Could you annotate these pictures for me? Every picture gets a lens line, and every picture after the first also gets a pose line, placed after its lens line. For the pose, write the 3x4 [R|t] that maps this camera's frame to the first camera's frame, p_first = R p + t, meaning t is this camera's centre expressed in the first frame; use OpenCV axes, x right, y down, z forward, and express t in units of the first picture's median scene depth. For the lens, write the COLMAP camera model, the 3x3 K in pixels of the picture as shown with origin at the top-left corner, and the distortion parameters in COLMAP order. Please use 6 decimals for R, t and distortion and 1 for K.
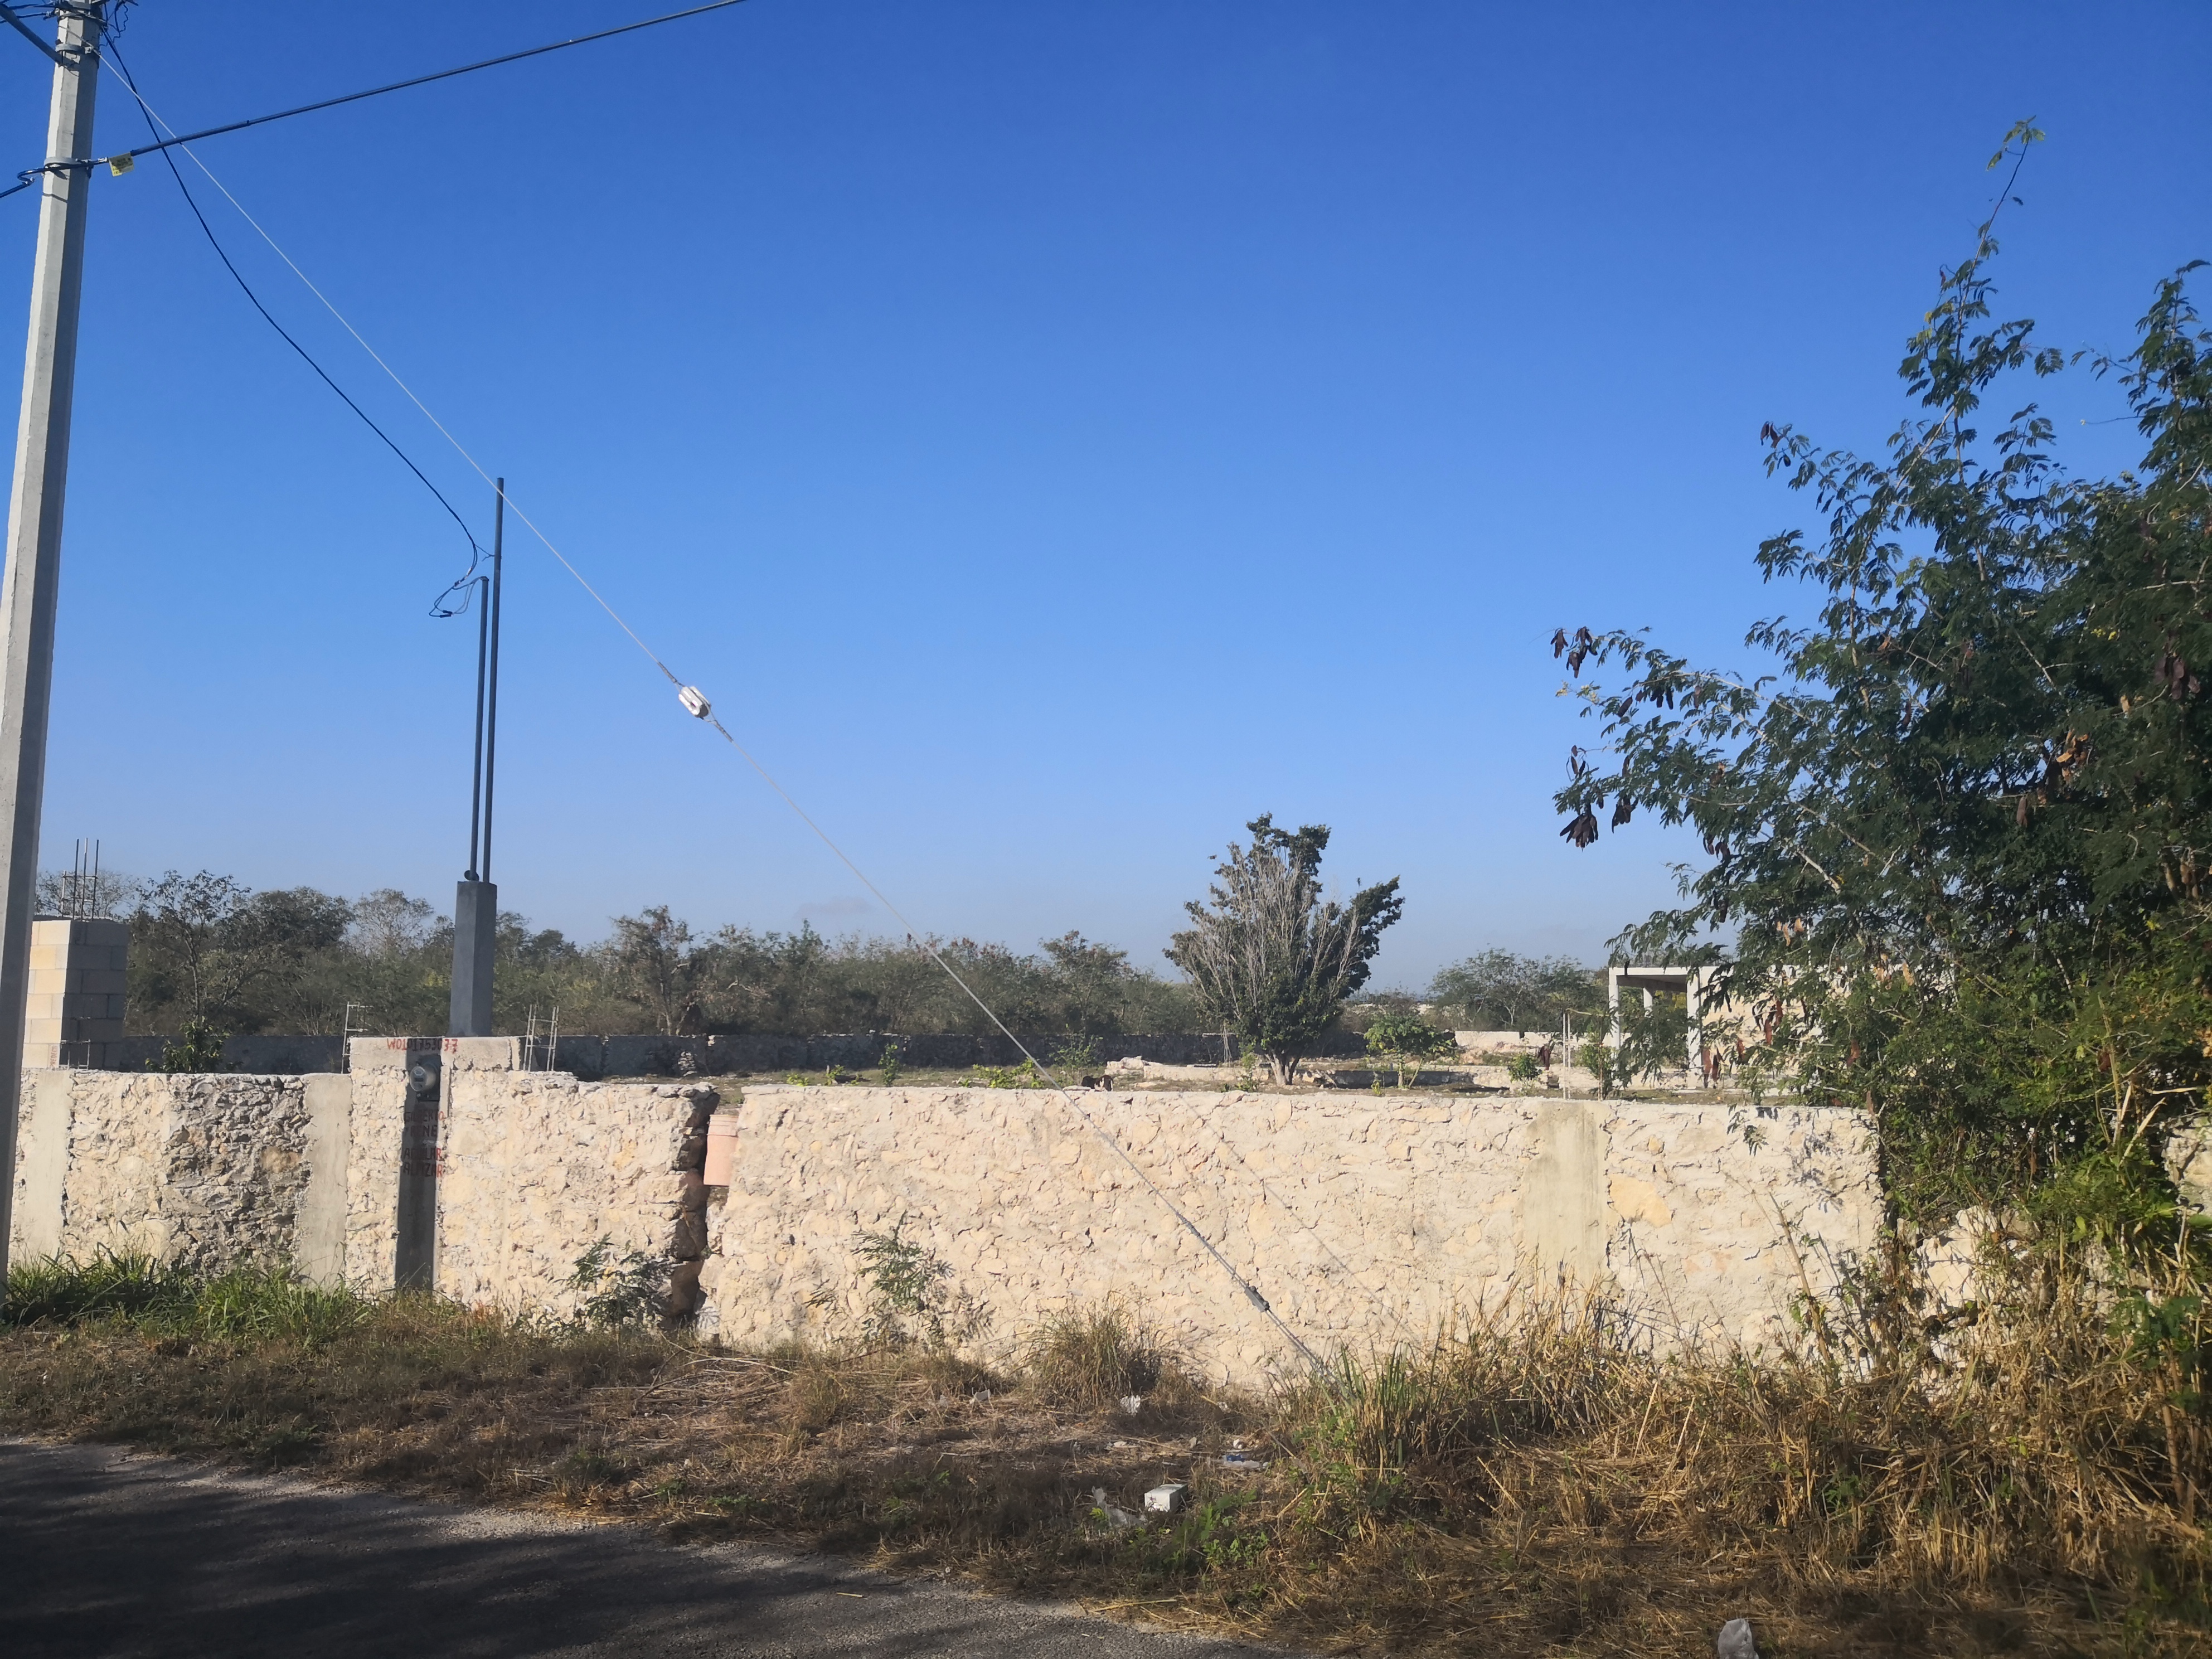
lens RADIAL K [[1851.8, 0, 1060.7], [0, 1851.8, 748.2], [0, 0, 1]] dist [0.003195, -0.002150]
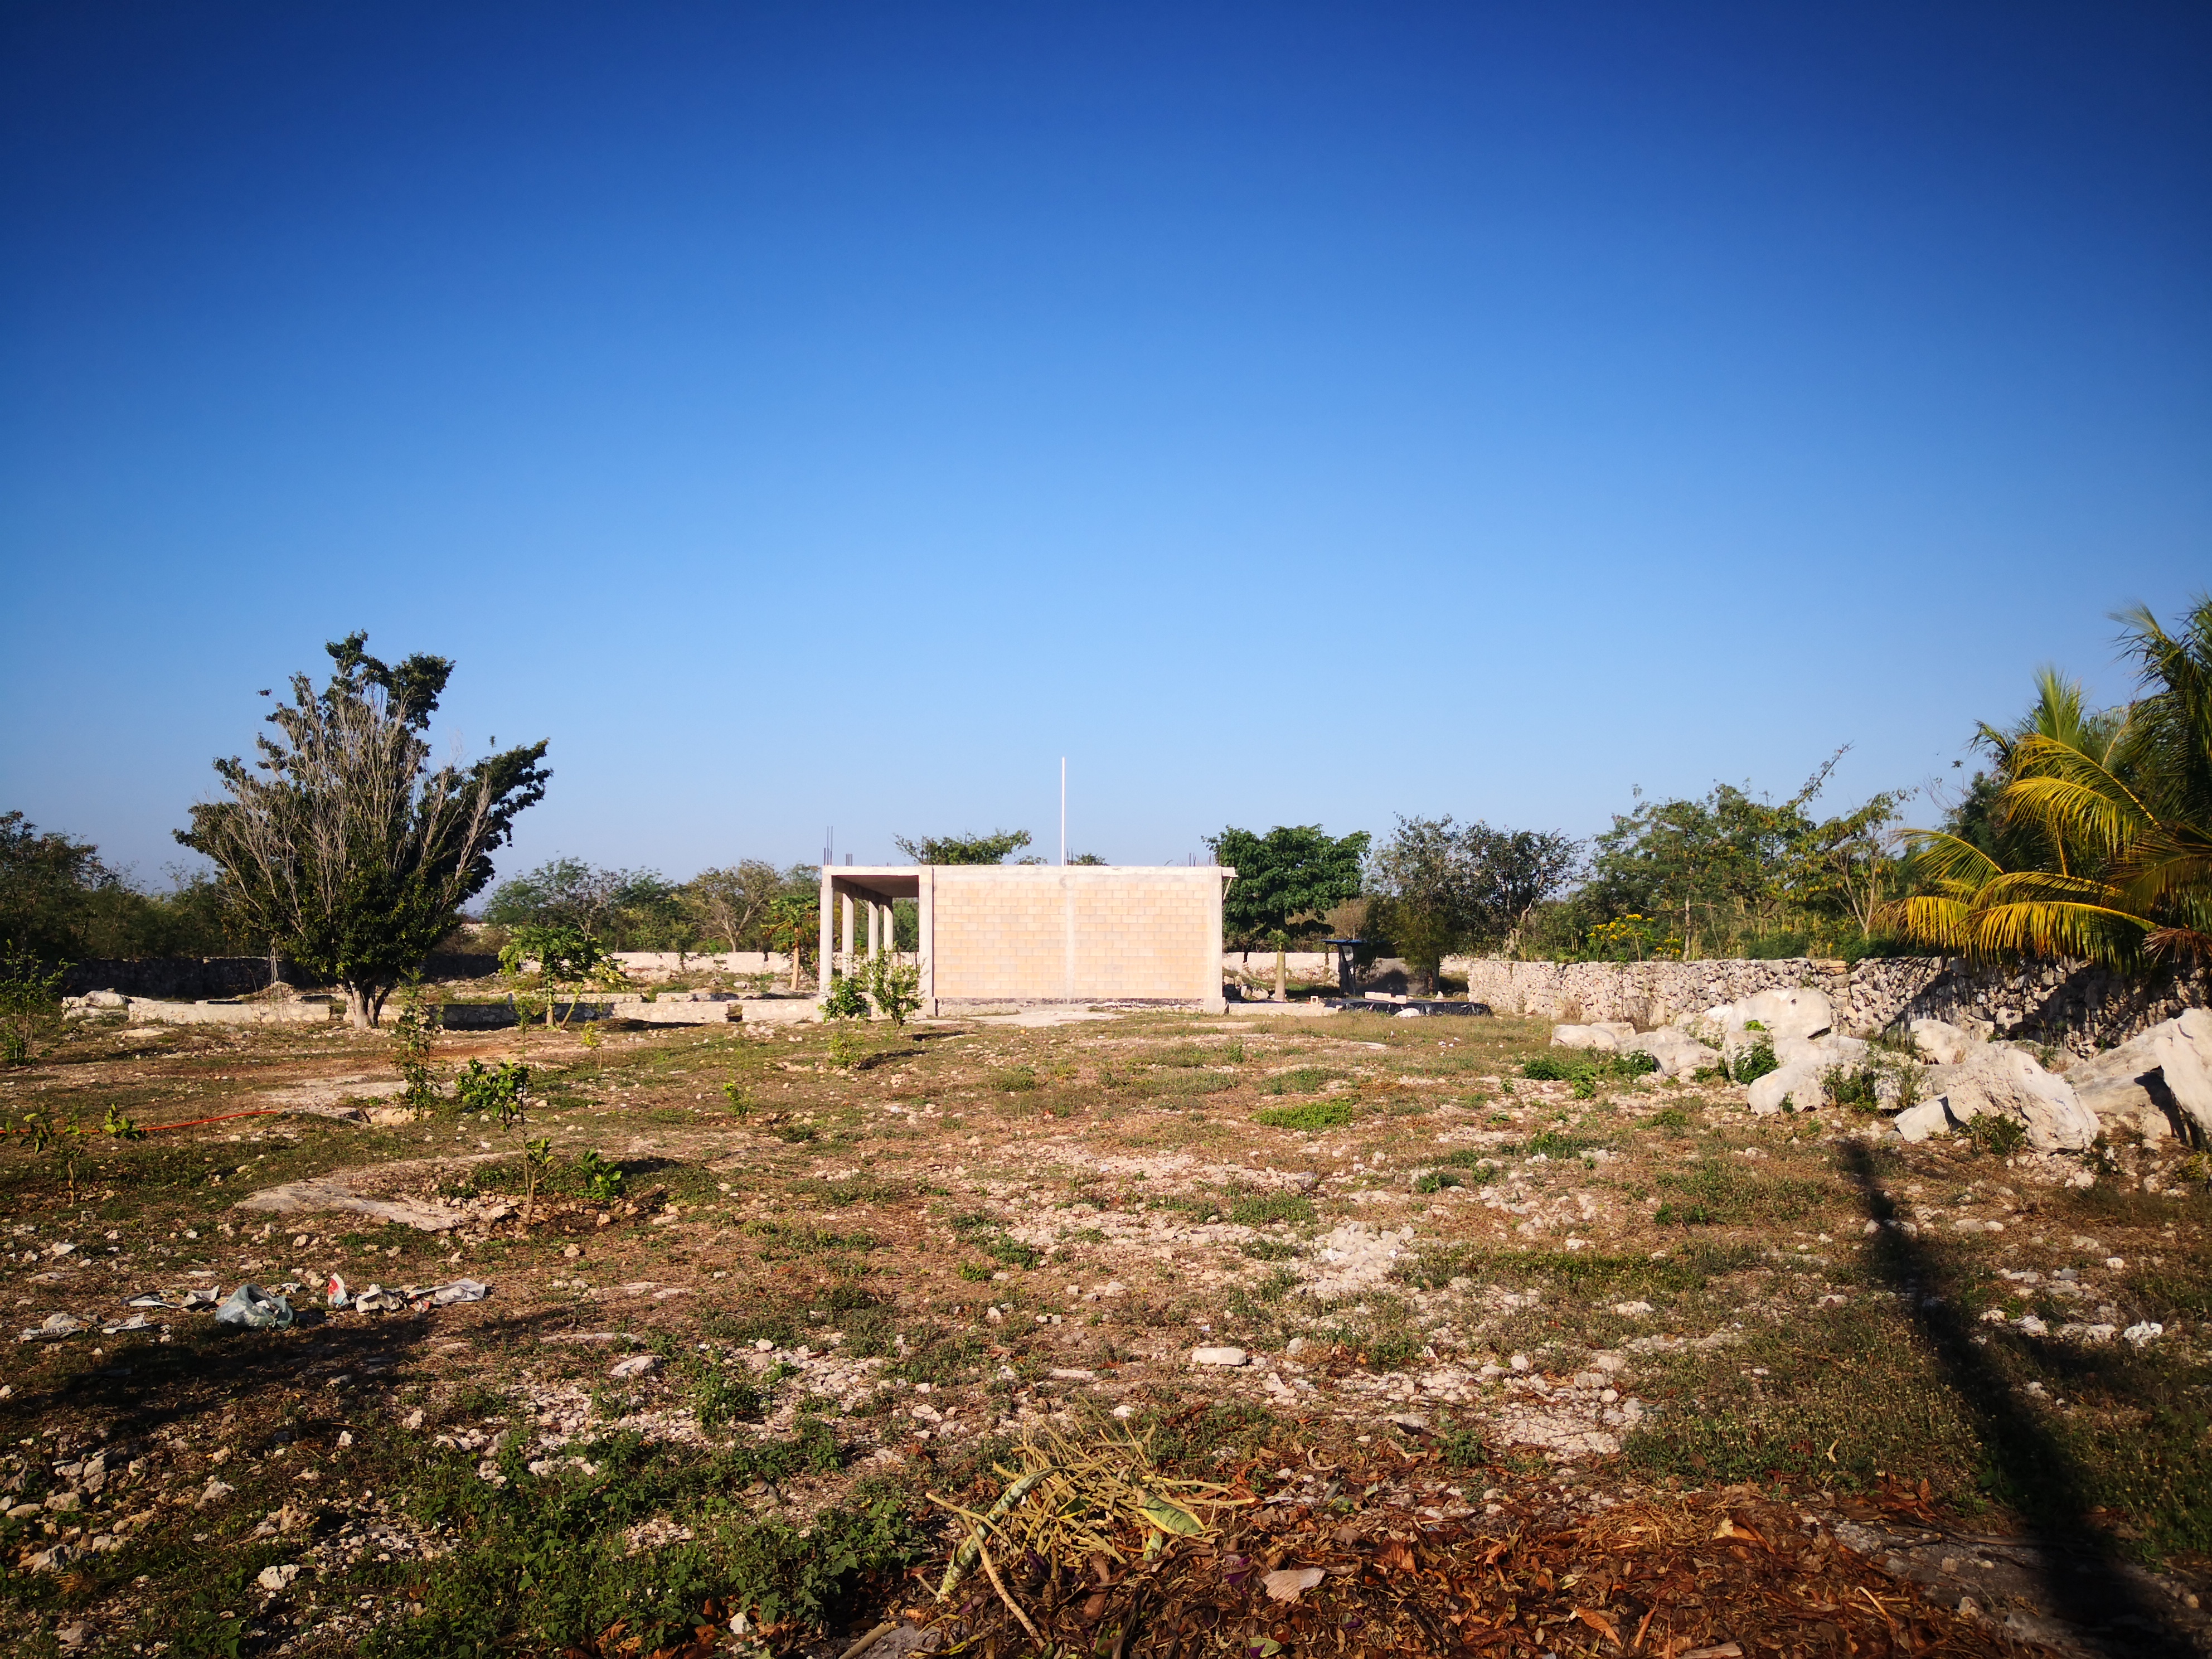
lens RADIAL K [[1830.8, 0, 1095.7], [0, 1830.8, 798.8], [0, 0, 1]] dist [0.002318, -0.012572]
pose [[0.852491, 0.039750, 0.521228, -0.005407], [-0.072116, 0.996514, 0.041953, 0.047267], [-0.517744, -0.073353, 0.852385, 0.277621]]
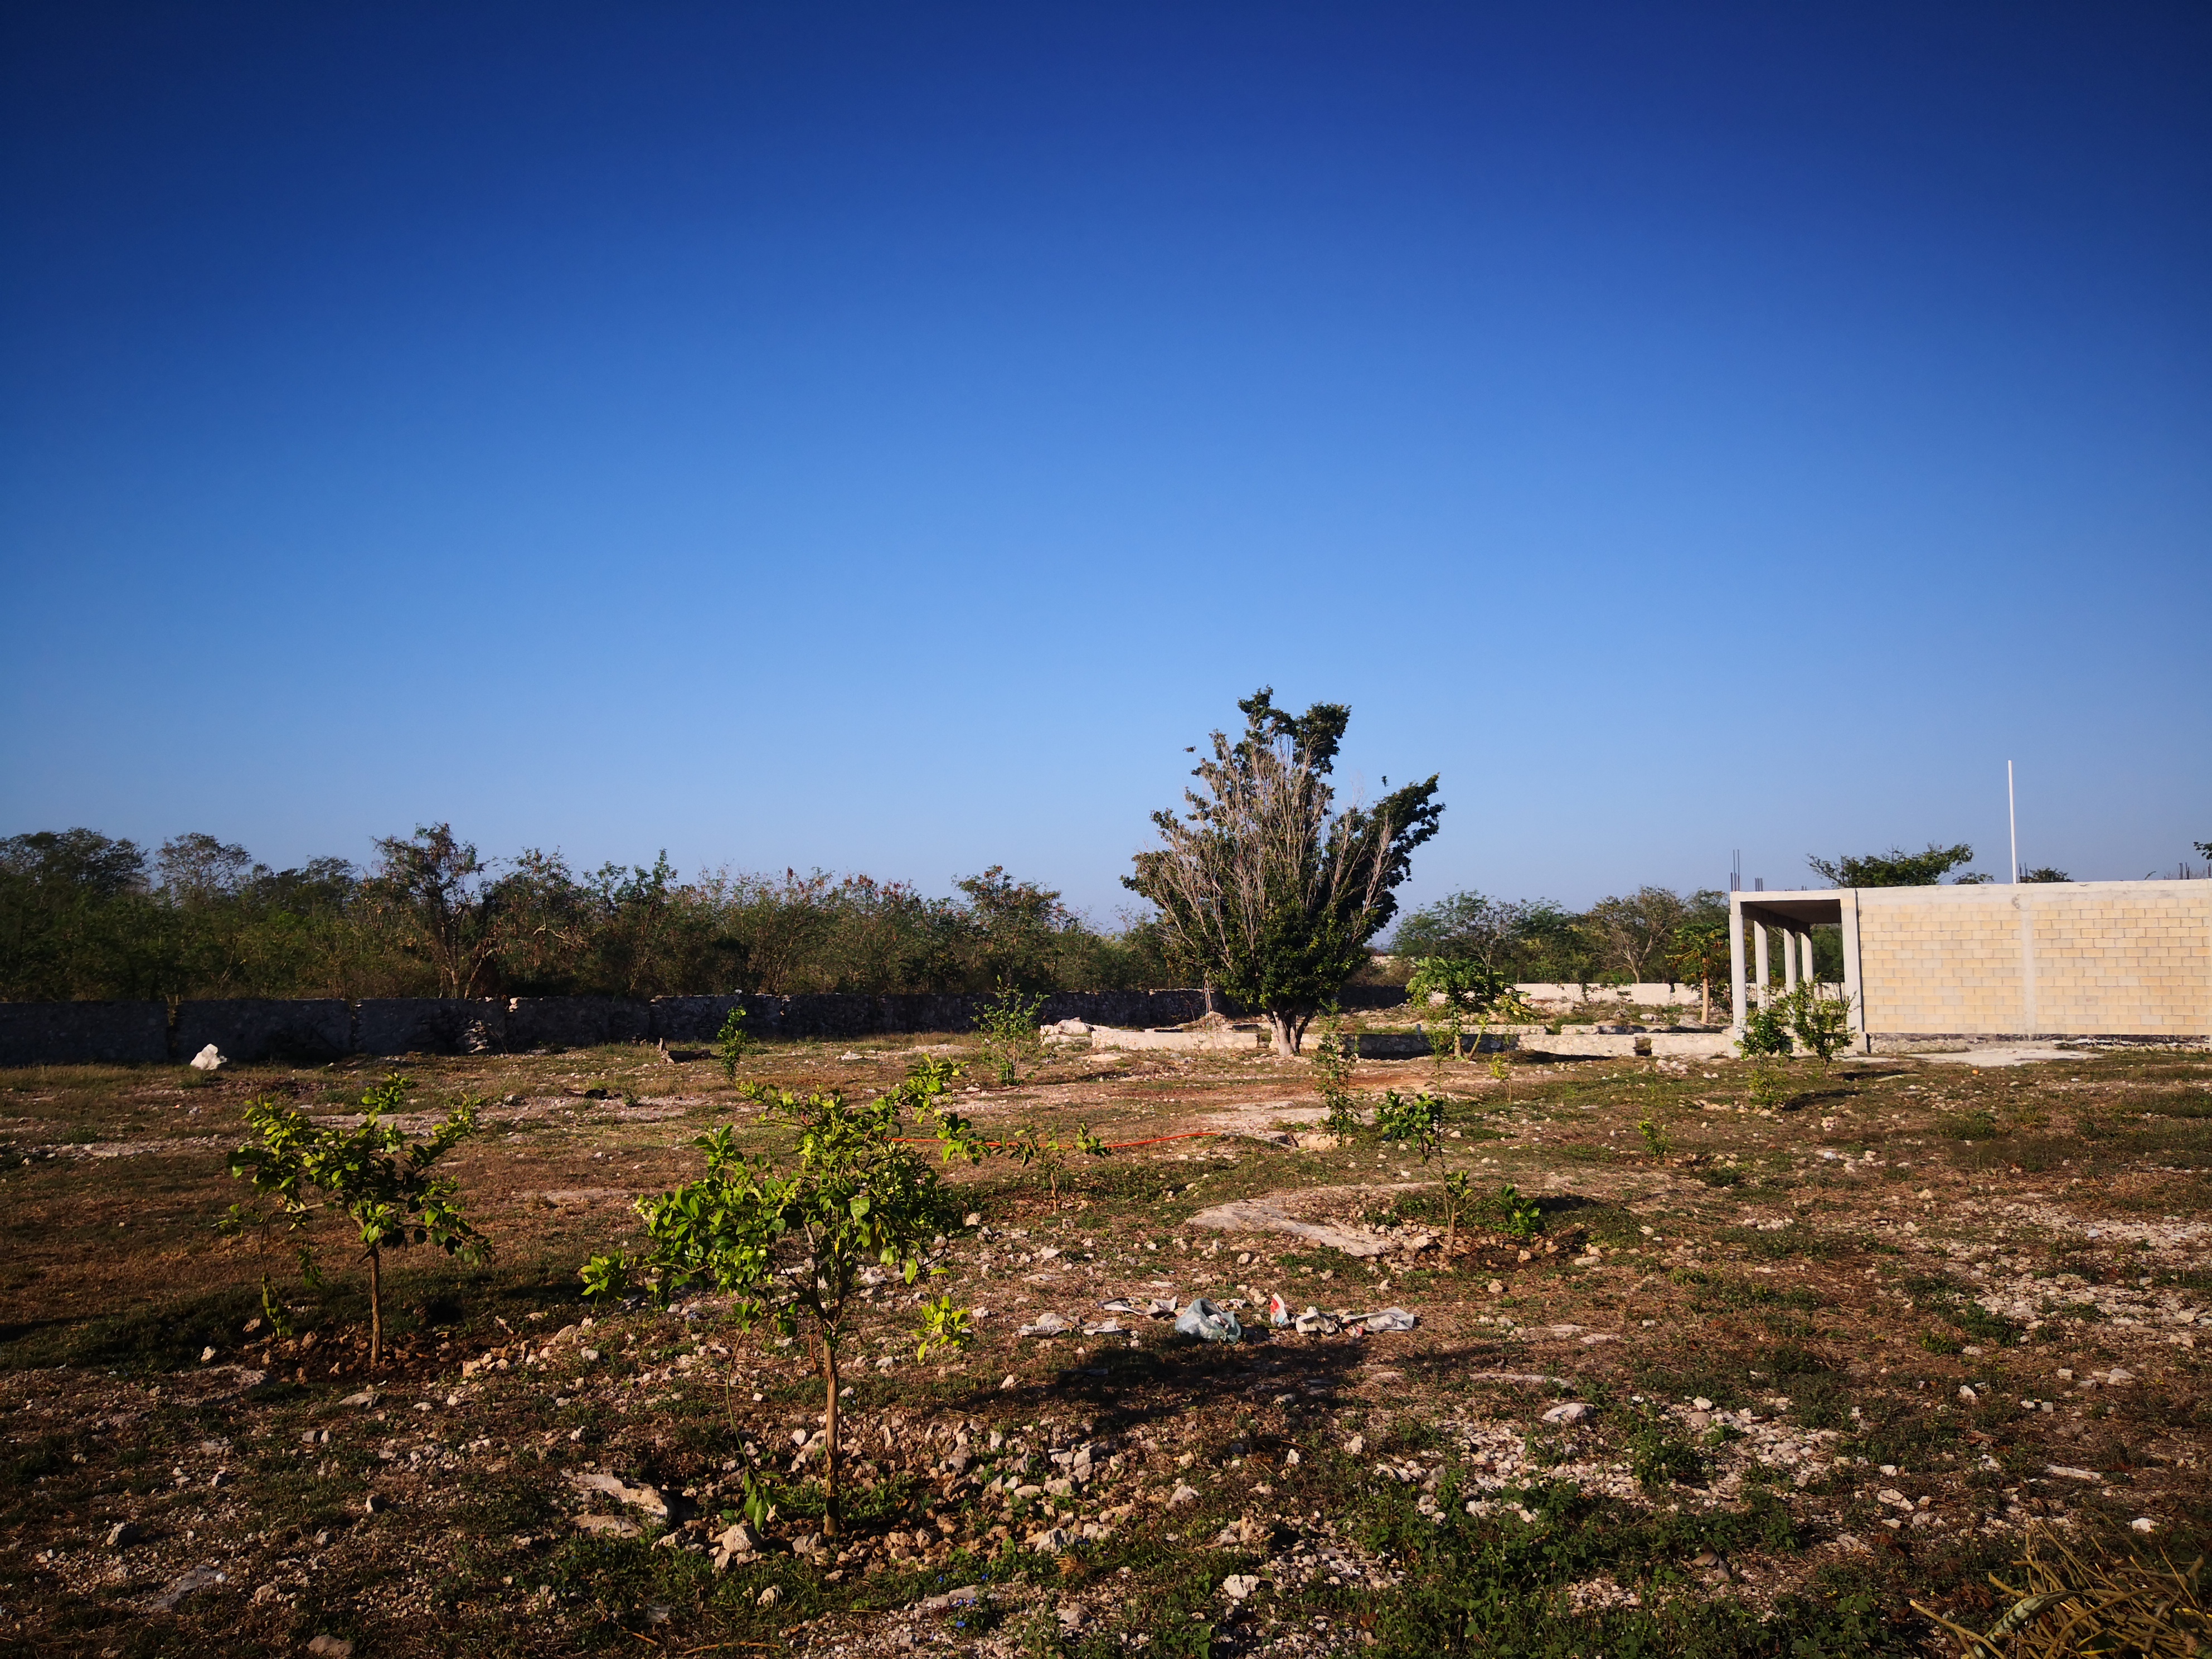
lens RADIAL K [[1766.4, 0, 1106.0], [0, 1766.4, 829.5], [0, 0, 1]] dist [-0.012375, 0.005738]
pose [[0.997190, -0.004276, 0.074786, -0.003636], [-0.000315, 0.998121, 0.061267, 0.047364], [-0.074907, -0.061119, 0.995316, 0.301380]]
